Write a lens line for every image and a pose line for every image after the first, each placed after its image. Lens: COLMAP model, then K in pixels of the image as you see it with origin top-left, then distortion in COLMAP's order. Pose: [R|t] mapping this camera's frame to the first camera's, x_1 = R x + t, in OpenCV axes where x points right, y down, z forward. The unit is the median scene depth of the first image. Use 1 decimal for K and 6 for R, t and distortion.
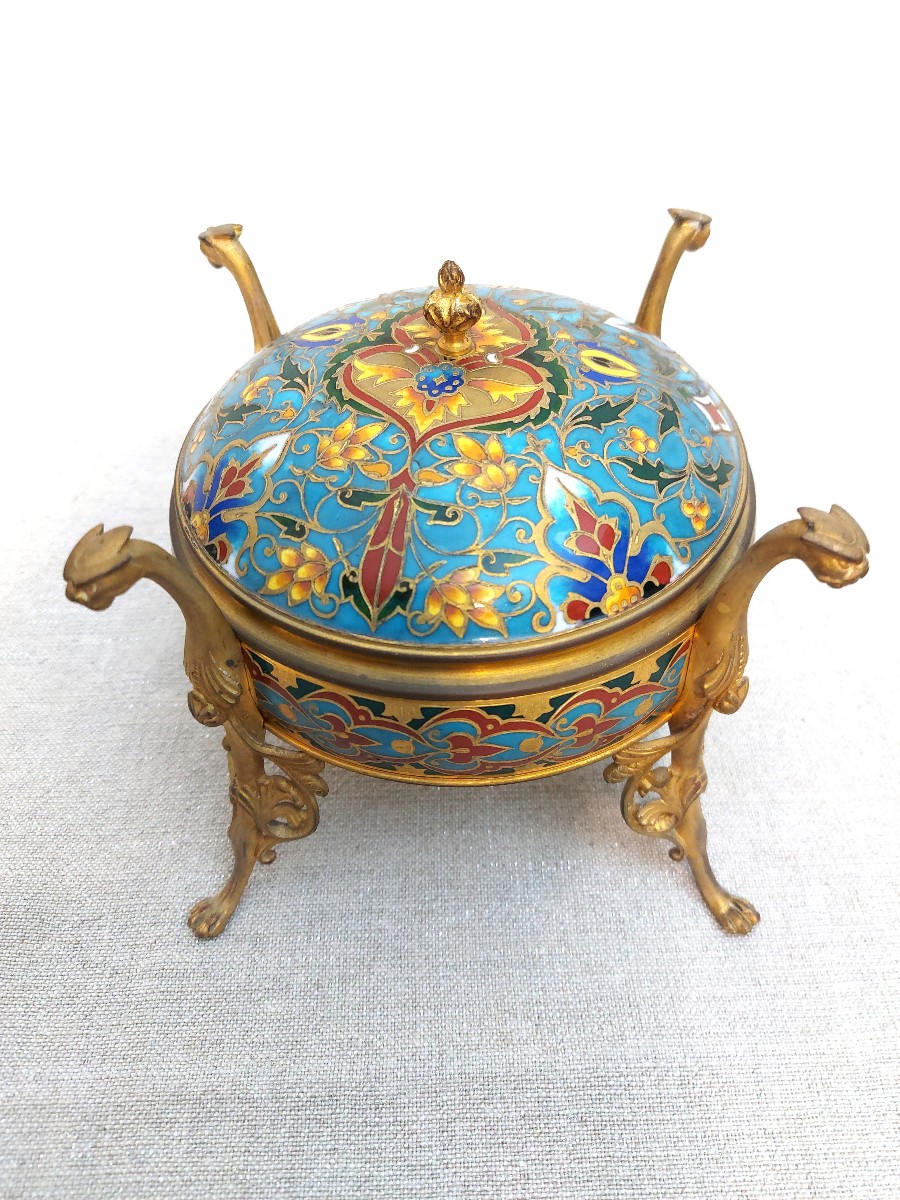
lens RADIAL K [[1090.6, 0, 450.0], [0, 1090.6, 600.0], [0, 0, 1]] dist [0.076684, -0.002262]
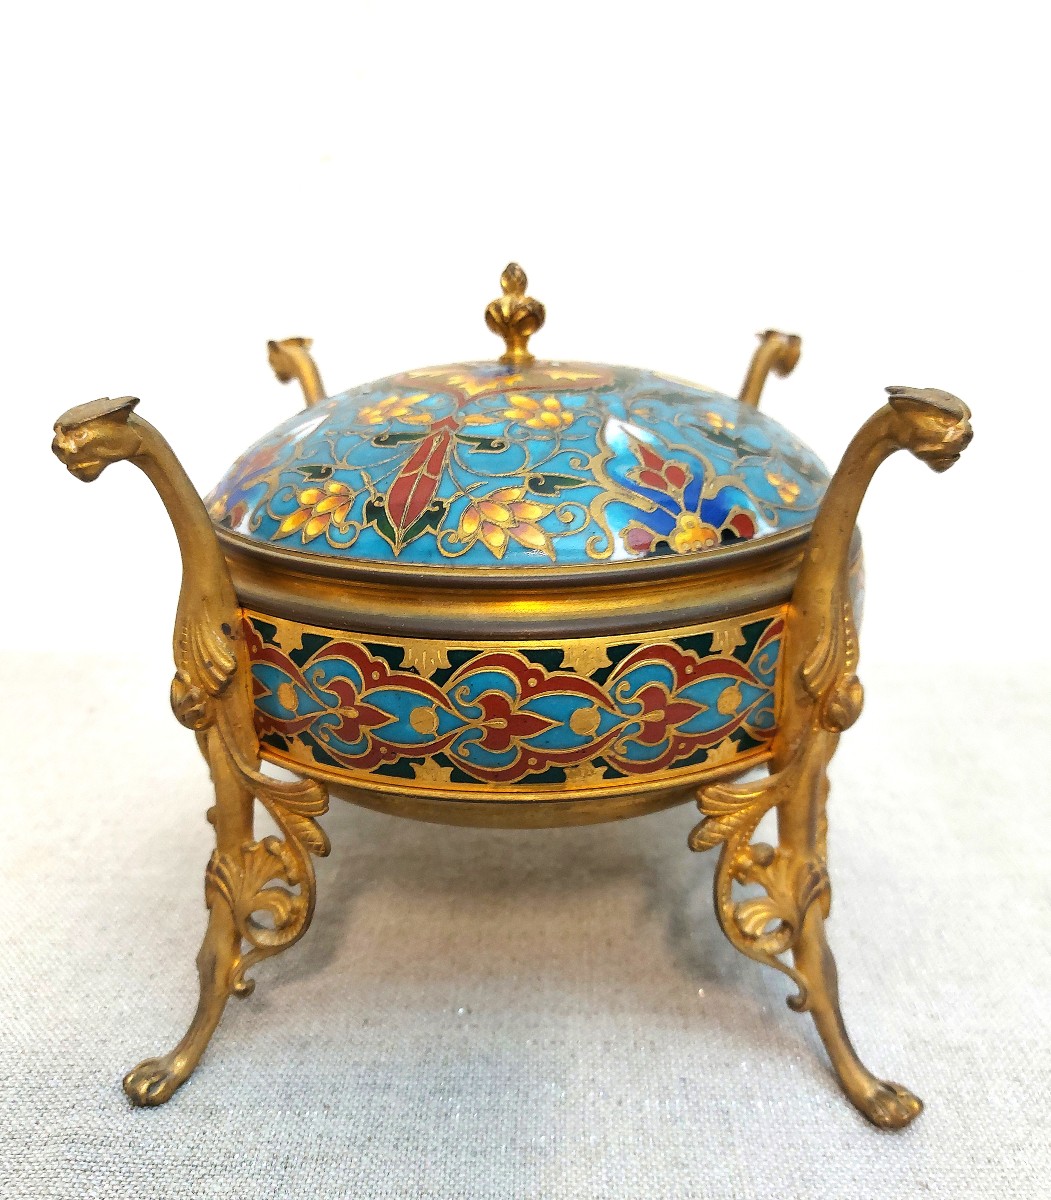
lens RADIAL K [[1290.0, 0, 496.7], [0, 1290.0, 602.3], [0, 0, 1]] dist [0.049806, -0.003000]
pose [[0.997524, 0.027353, -0.064788, 0.069769], [-0.054067, 0.887408, -0.457803, 0.495725], [0.044971, 0.460172, 0.886690, 0.132286]]
